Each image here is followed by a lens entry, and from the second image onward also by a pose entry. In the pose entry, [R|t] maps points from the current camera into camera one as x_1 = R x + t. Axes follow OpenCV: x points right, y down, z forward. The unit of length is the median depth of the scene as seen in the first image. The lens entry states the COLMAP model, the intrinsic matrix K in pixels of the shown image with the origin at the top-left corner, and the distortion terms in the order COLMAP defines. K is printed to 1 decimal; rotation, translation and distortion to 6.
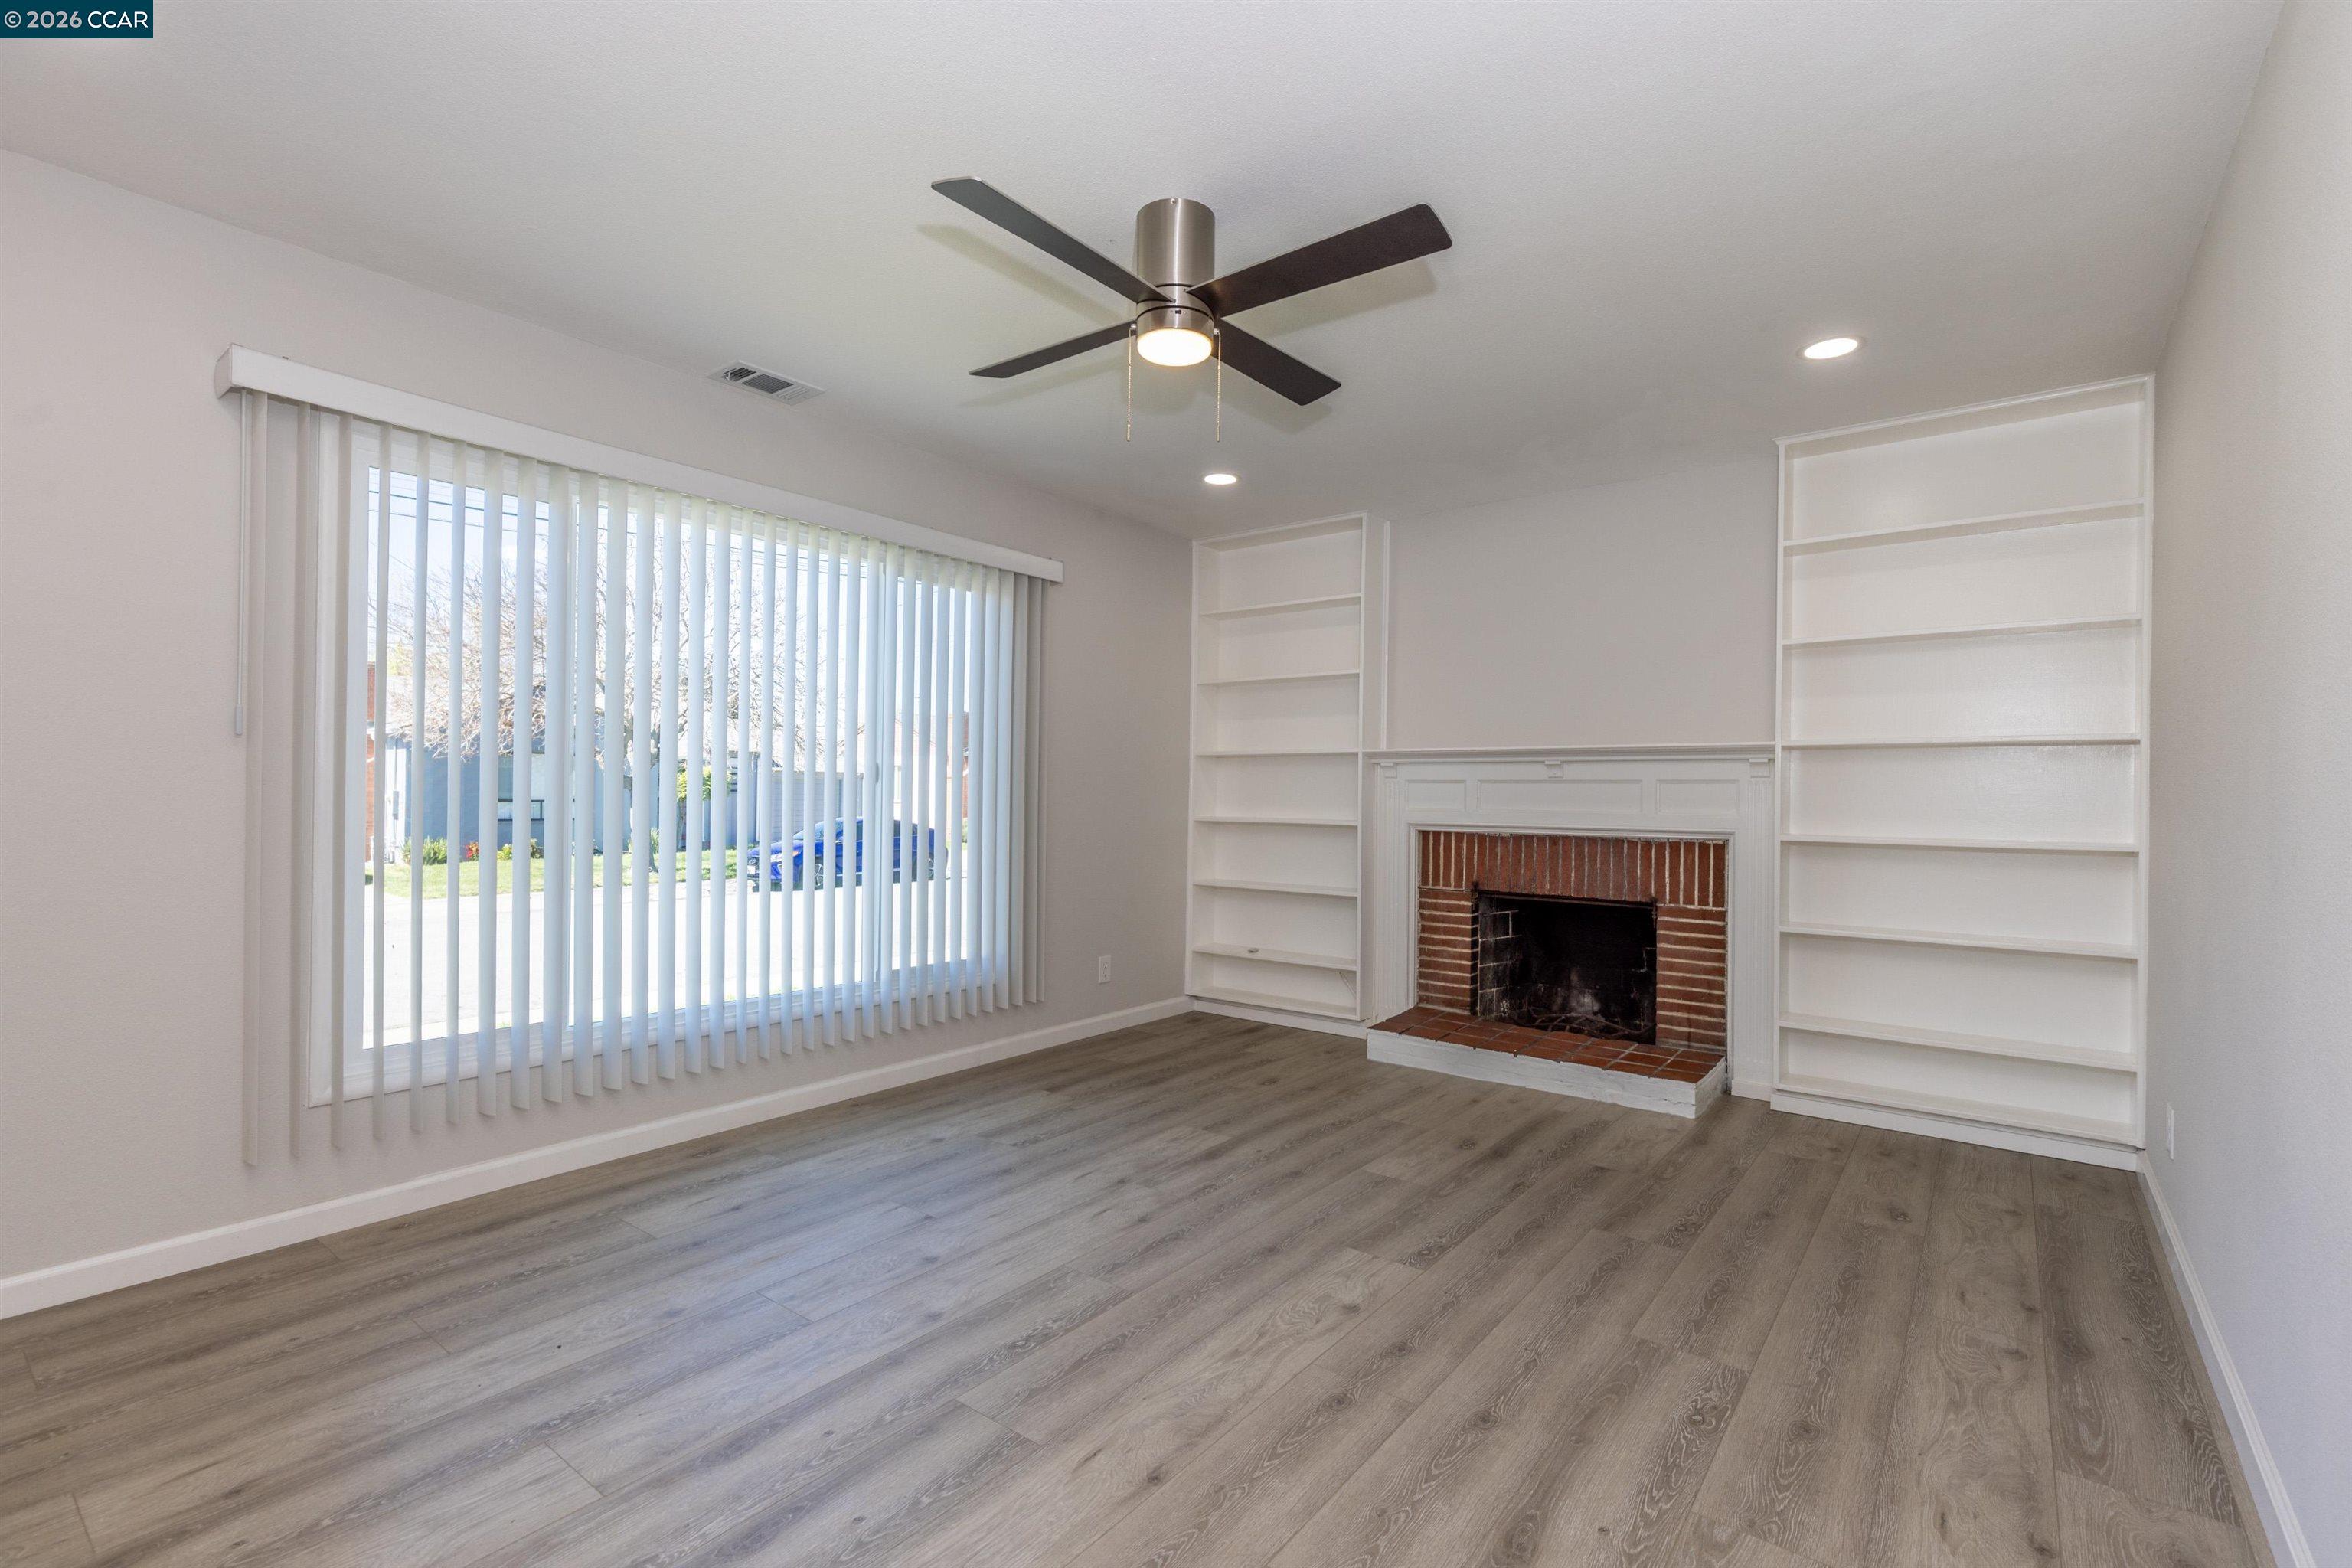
lens RADIAL K [[1053.3, 0, 1185.7], [0, 1053.3, 794.5], [0, 0, 1]] dist [0.008586, -0.002387]
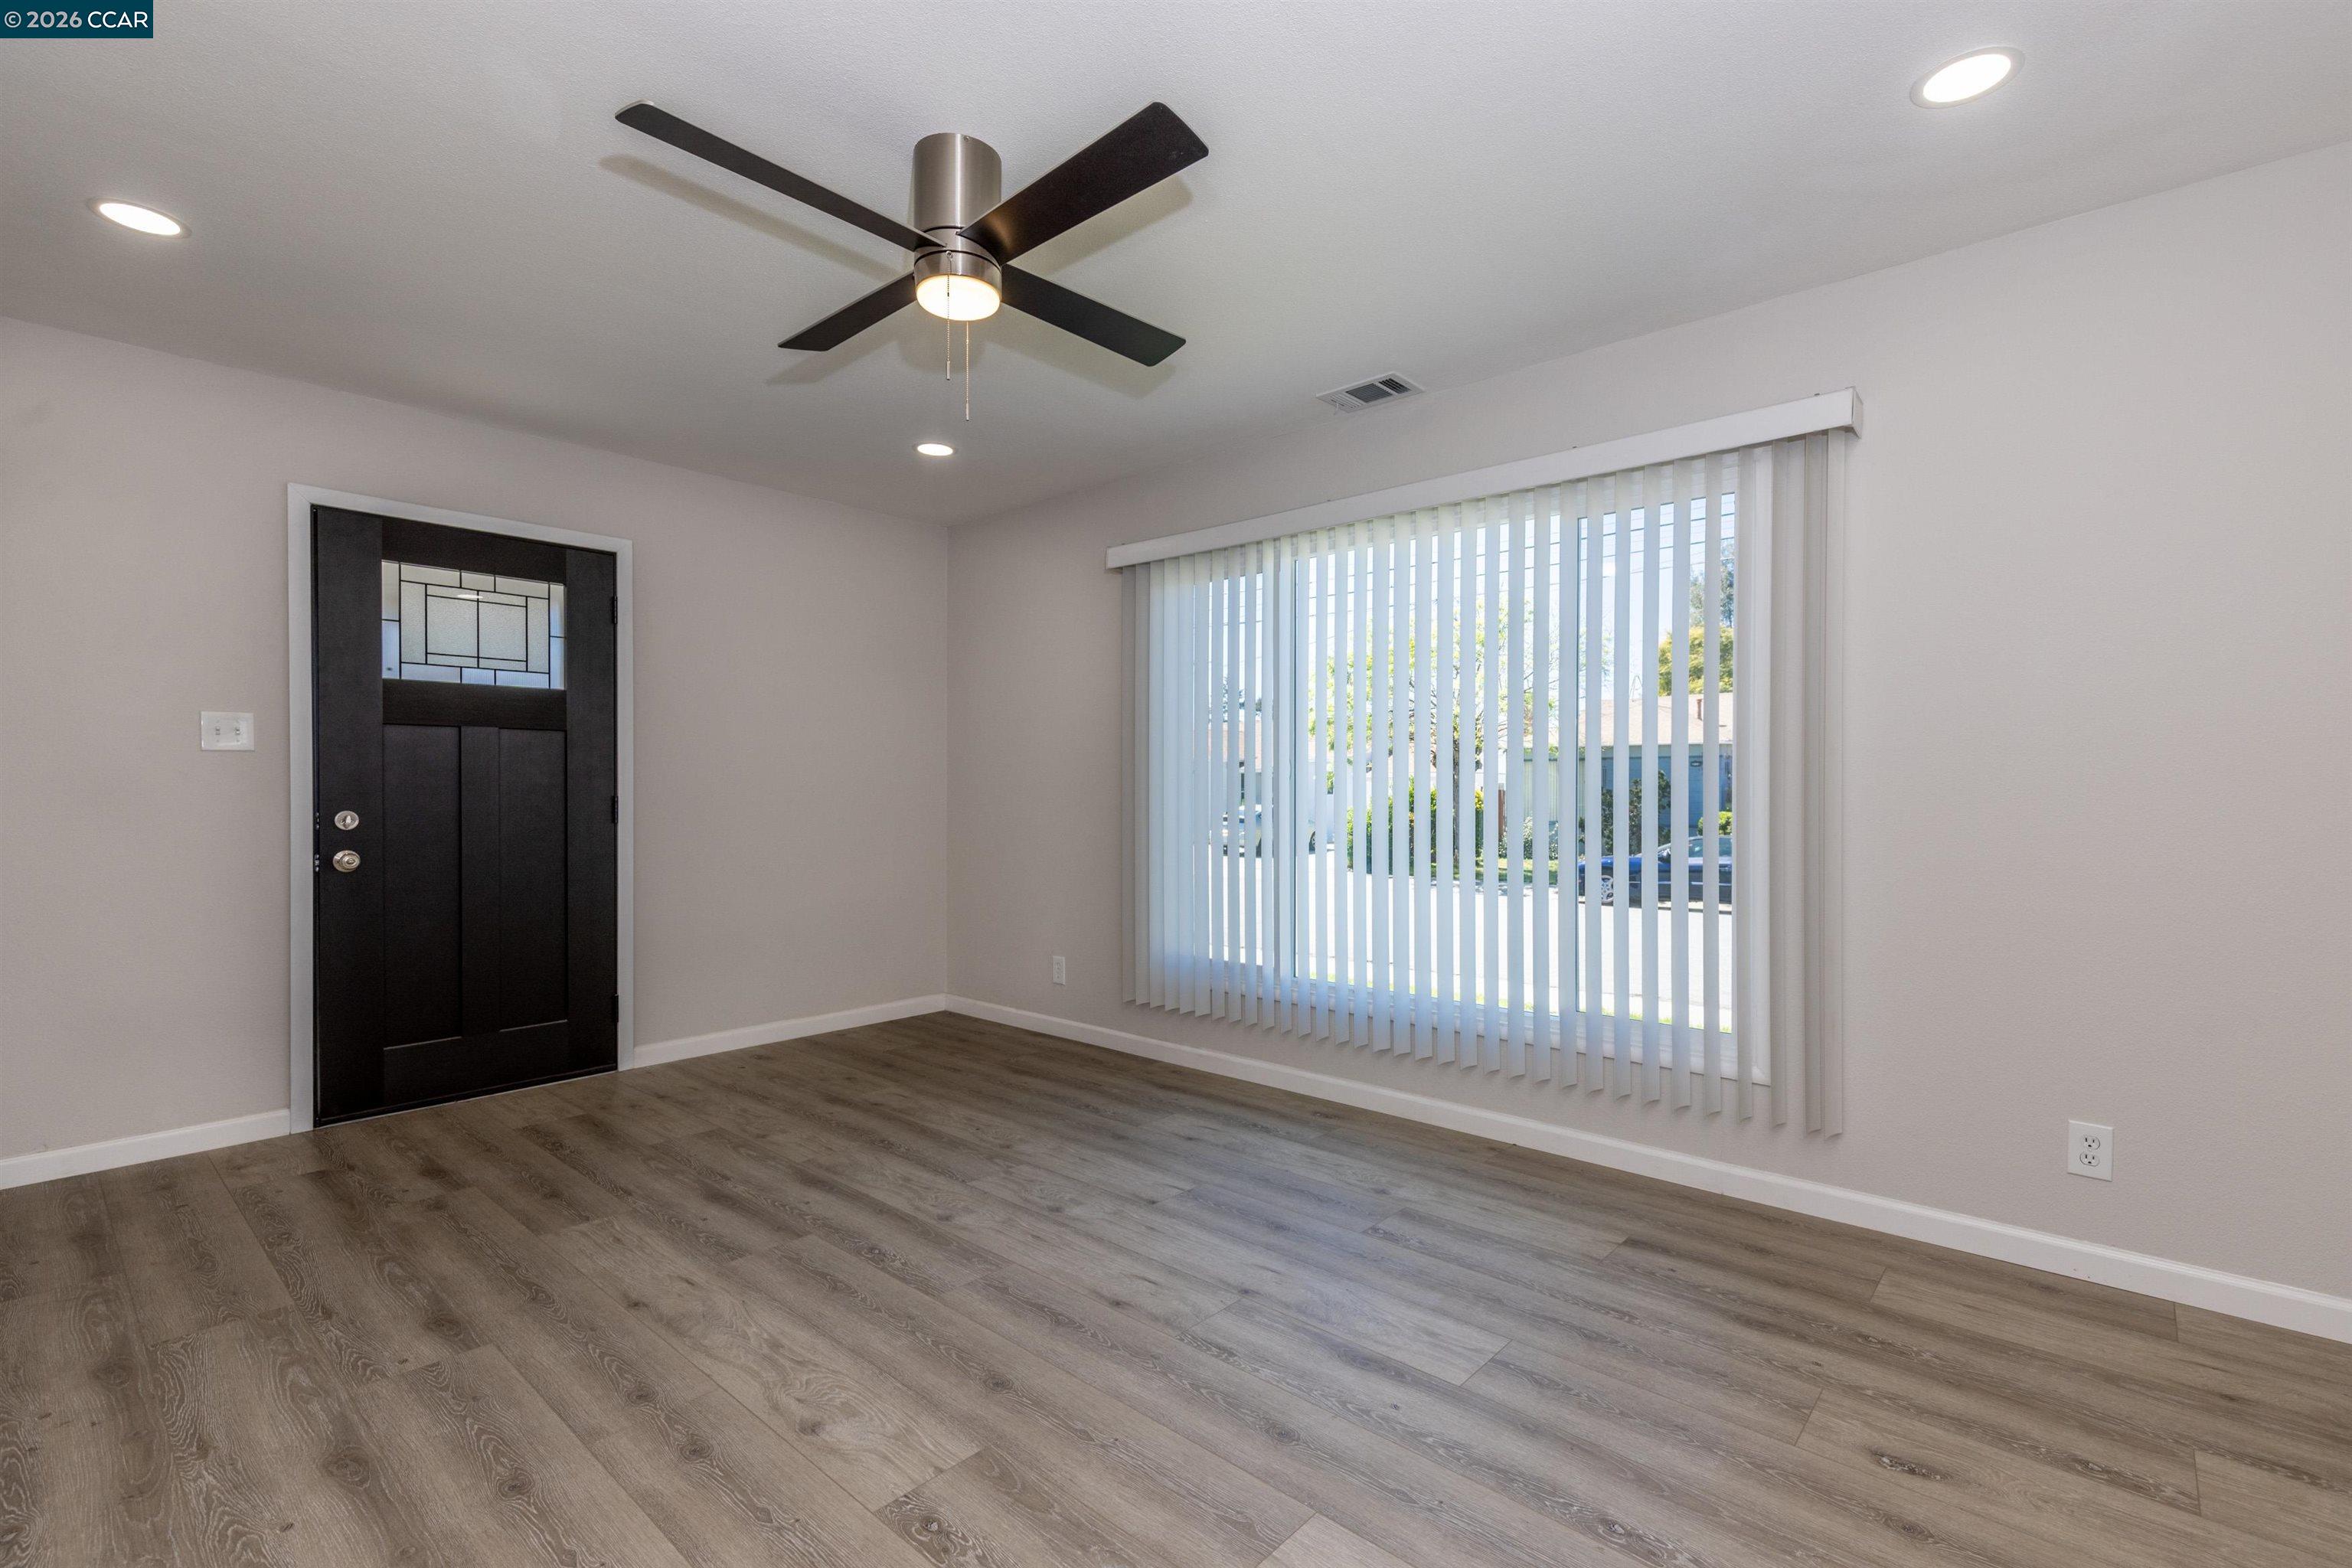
lens RADIAL K [[1053.3, 0, 1215.5], [0, 1053.3, 792.4], [0, 0, 1]] dist [0.008586, -0.002387]
pose [[-0.056582, -0.007286, -0.998371, 0.869594], [-0.002651, 0.999971, -0.007147, 0.010904], [0.998394, 0.002243, -0.056599, 1.247544]]
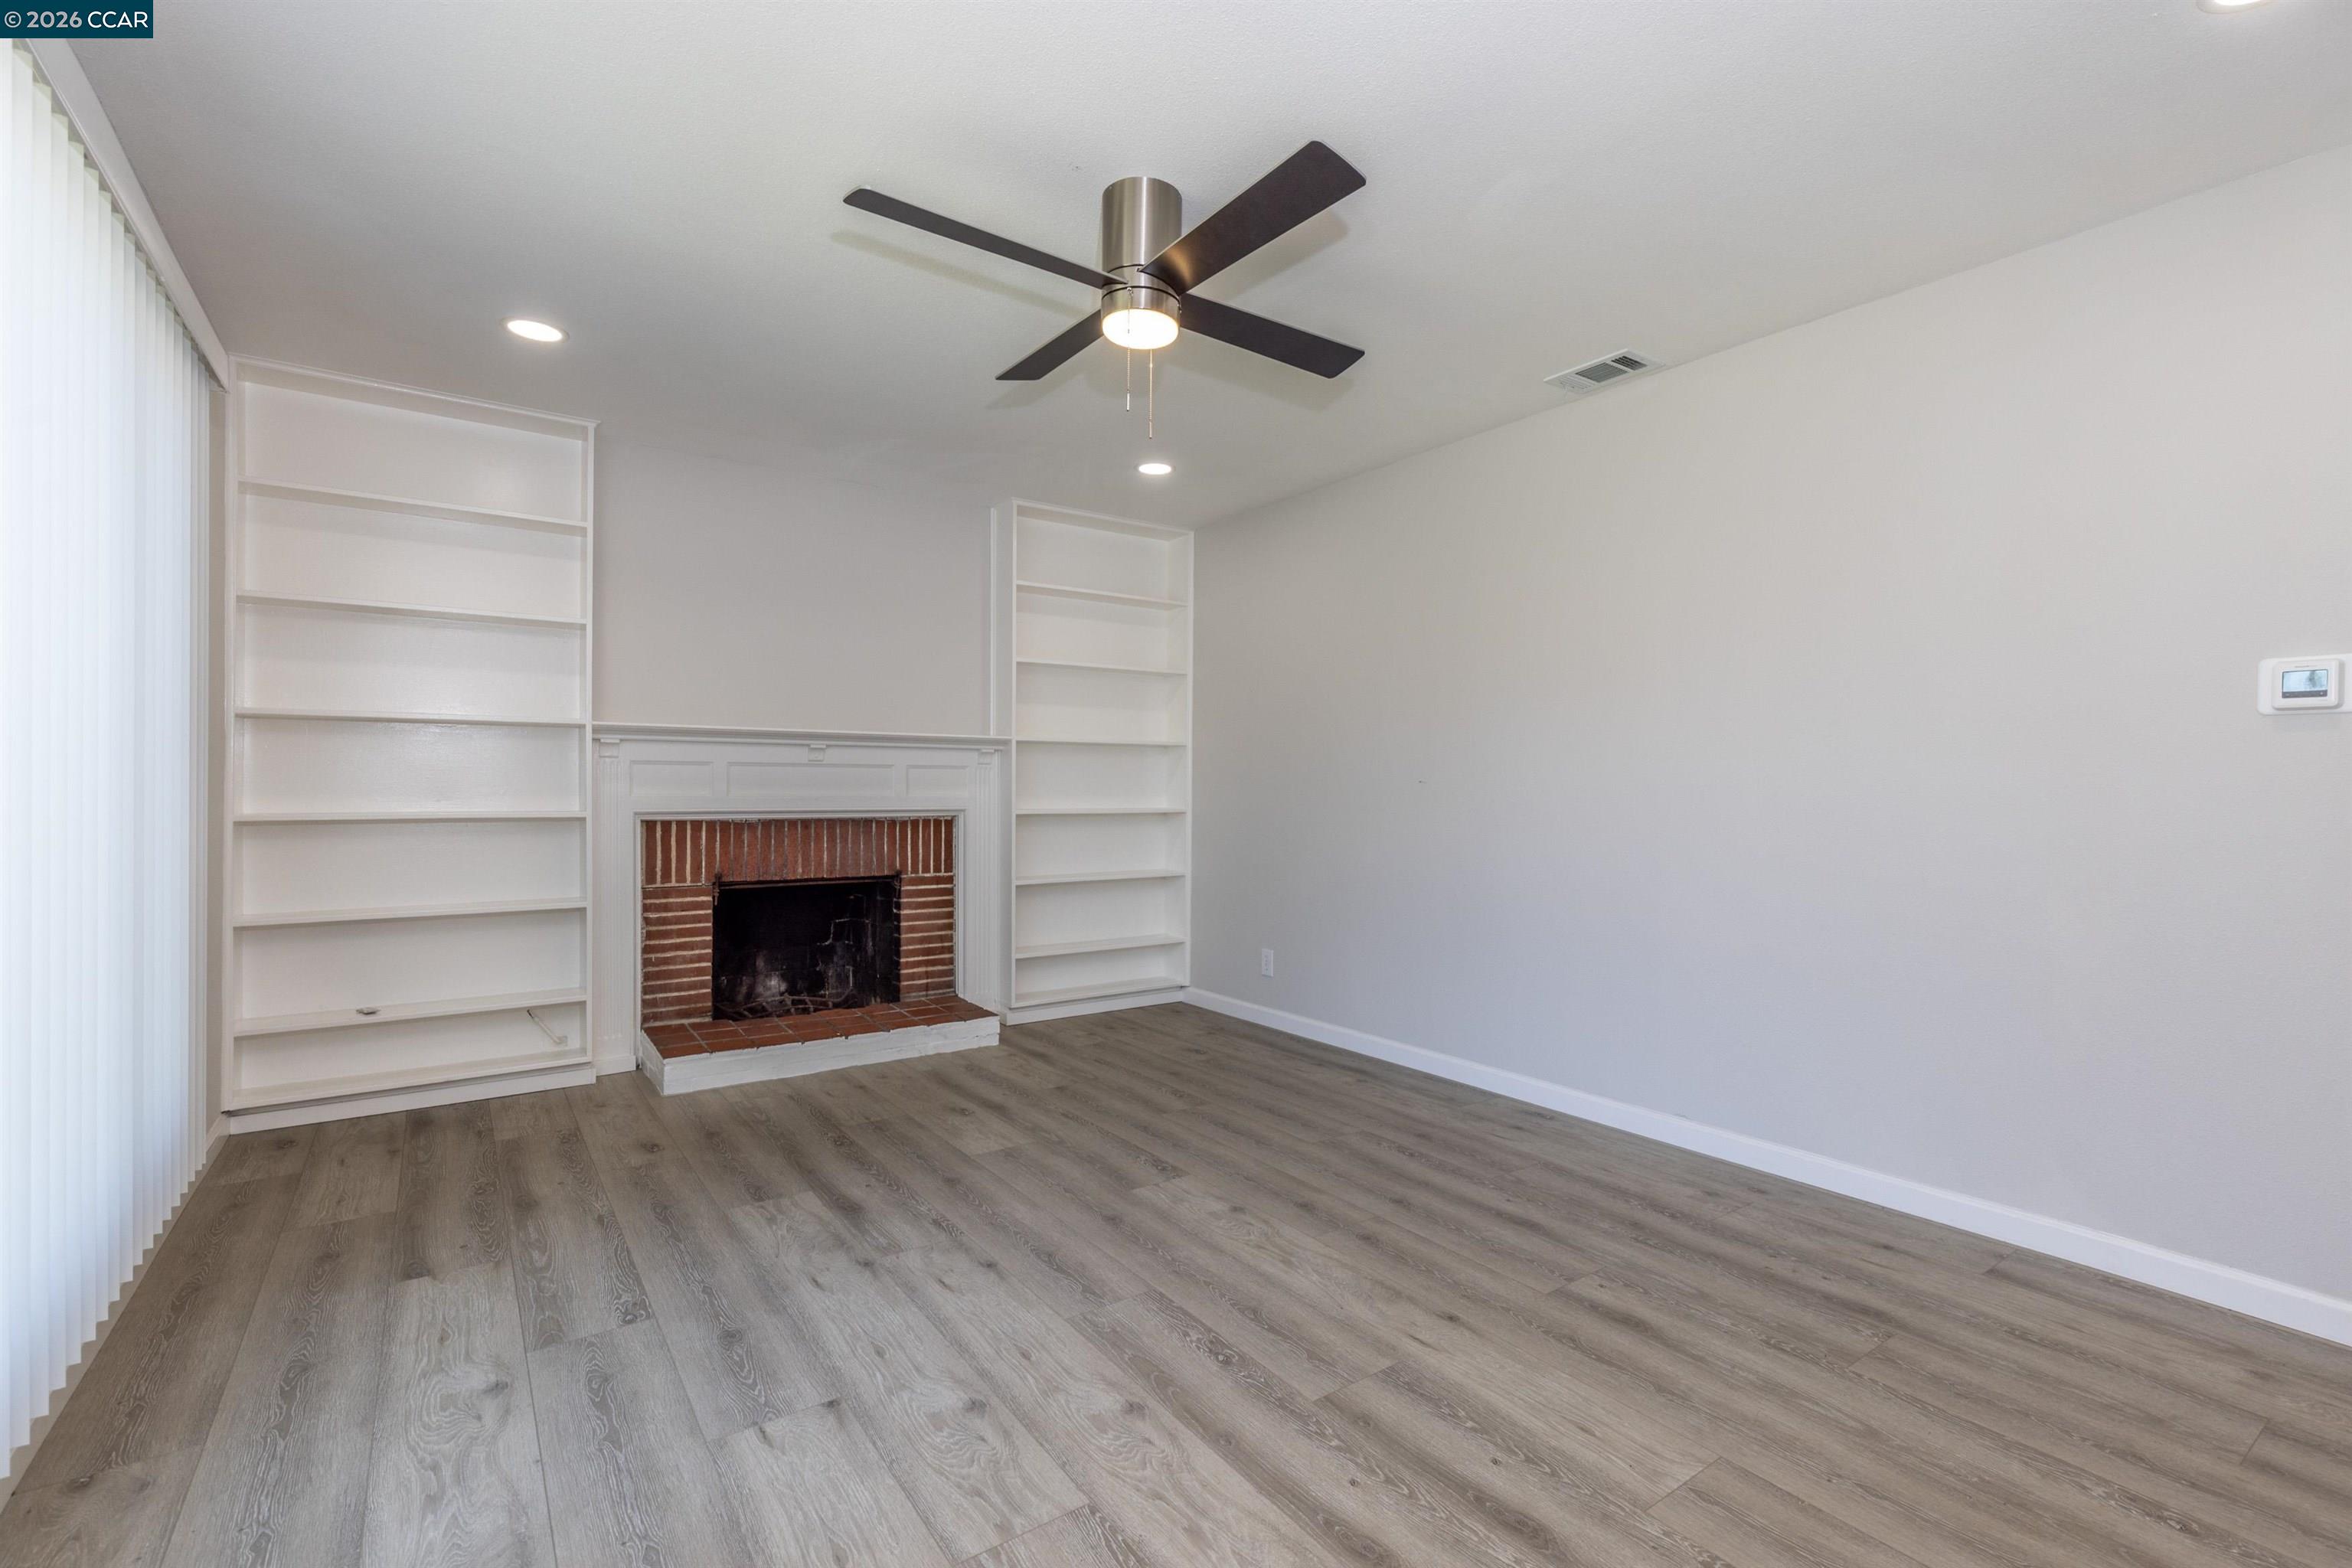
lens RADIAL K [[1053.3, 0, 1211.3], [0, 1053.3, 783.0], [0, 0, 1]] dist [0.008586, -0.002387]
pose [[0.280248, -0.006499, 0.959906, -0.924264], [-0.001776, 0.999972, 0.007288, -0.005792], [-0.959926, -0.003747, 0.280229, 0.641382]]
